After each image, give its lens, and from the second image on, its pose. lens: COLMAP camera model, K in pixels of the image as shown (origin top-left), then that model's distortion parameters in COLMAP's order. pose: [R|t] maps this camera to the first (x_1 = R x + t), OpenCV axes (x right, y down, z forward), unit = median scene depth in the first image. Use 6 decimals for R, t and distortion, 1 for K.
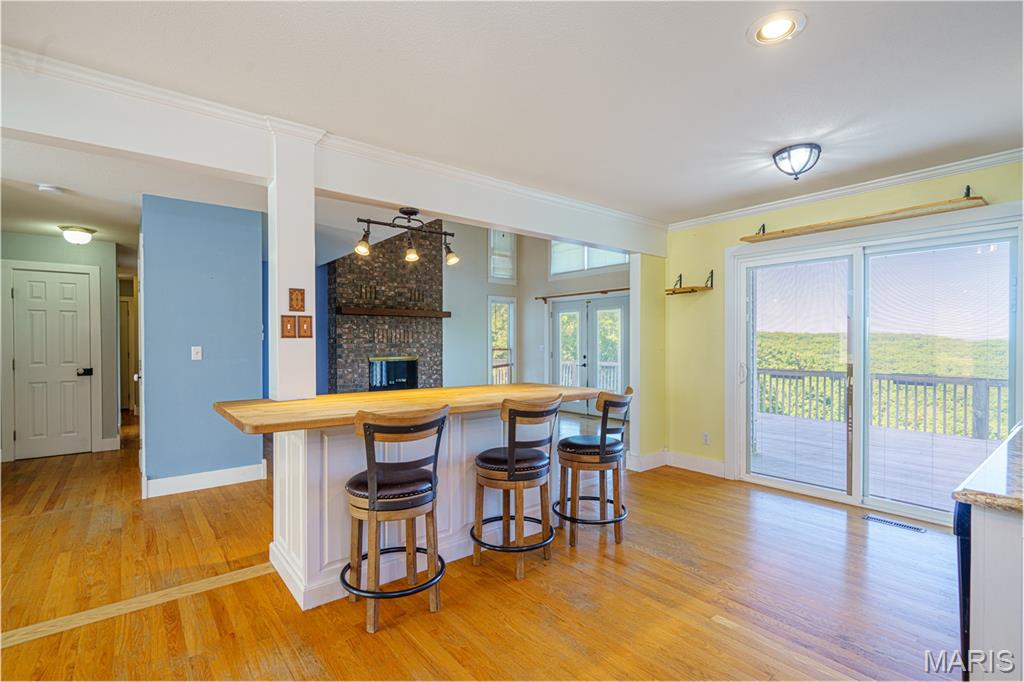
lens RADIAL K [[488.1, 0, 509.3], [0, 488.1, 345.1], [0, 0, 1]] dist [0.006850, 0.001804]
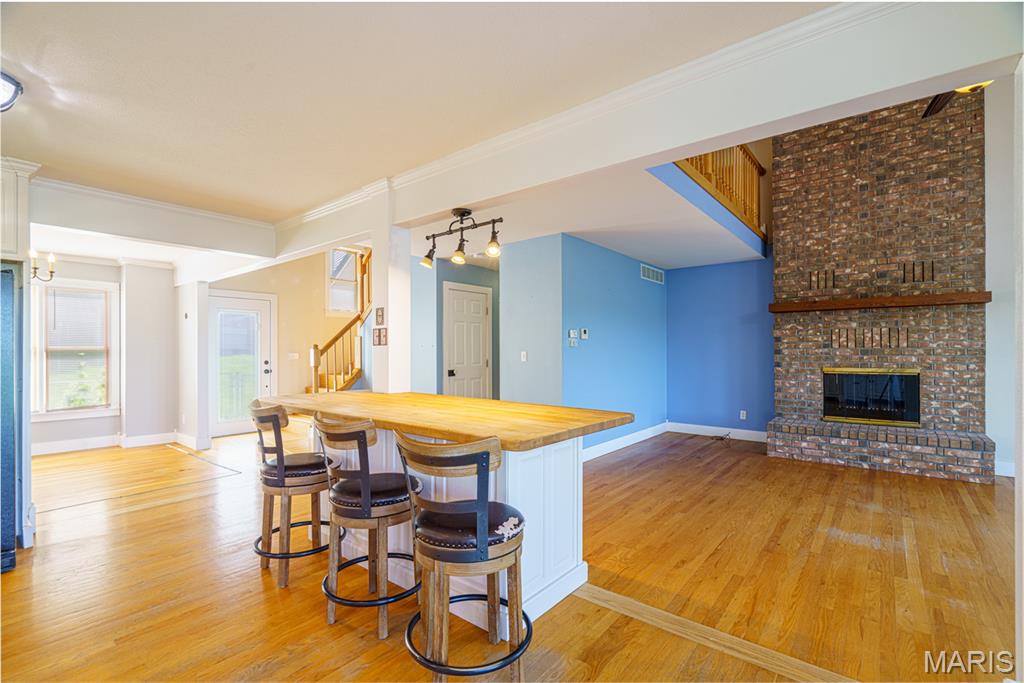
lens RADIAL K [[462.2, 0, 505.7], [0, 462.2, 348.9], [0, 0, 1]] dist [-0.004296, 0.002740]
pose [[0.208284, 0.000430, -0.978068, 0.296047], [-0.001877, 0.999998, 0.000040, -0.002031], [0.978066, 0.001828, 0.208285, 0.376649]]
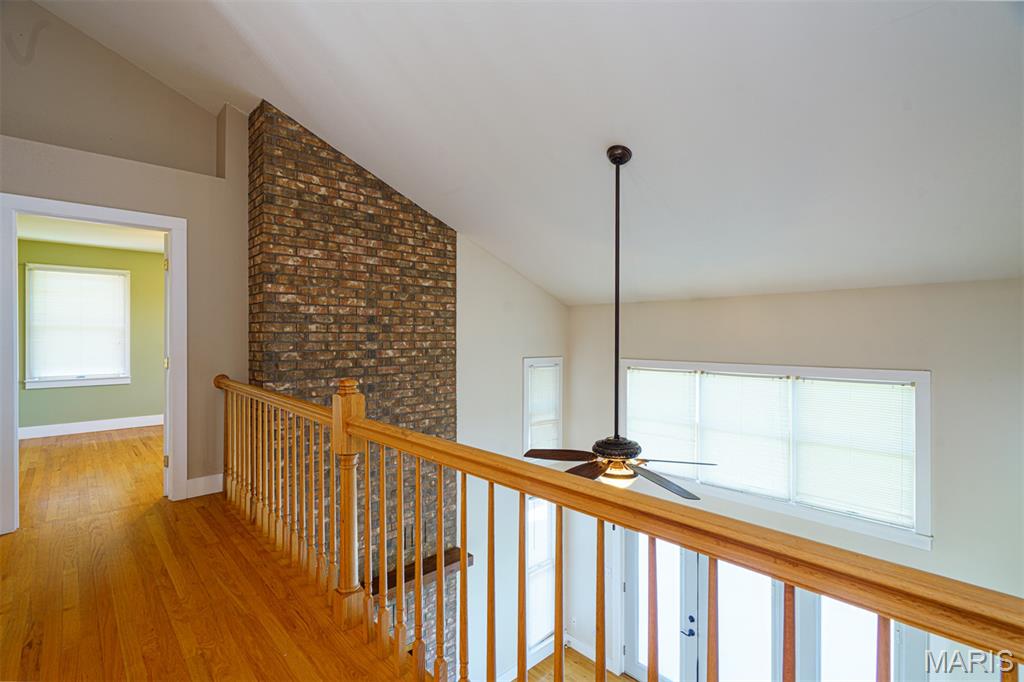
lens RADIAL K [[462.2, 0, 514.3], [0, 462.2, 339.1], [0, 0, 1]] dist [-0.004296, 0.002740]
pose [[0.996016, 0.002324, 0.089148, -0.128497], [-0.001739, 0.999976, -0.006632, -0.346171], [-0.089161, 0.006451, 0.995996, 0.472120]]
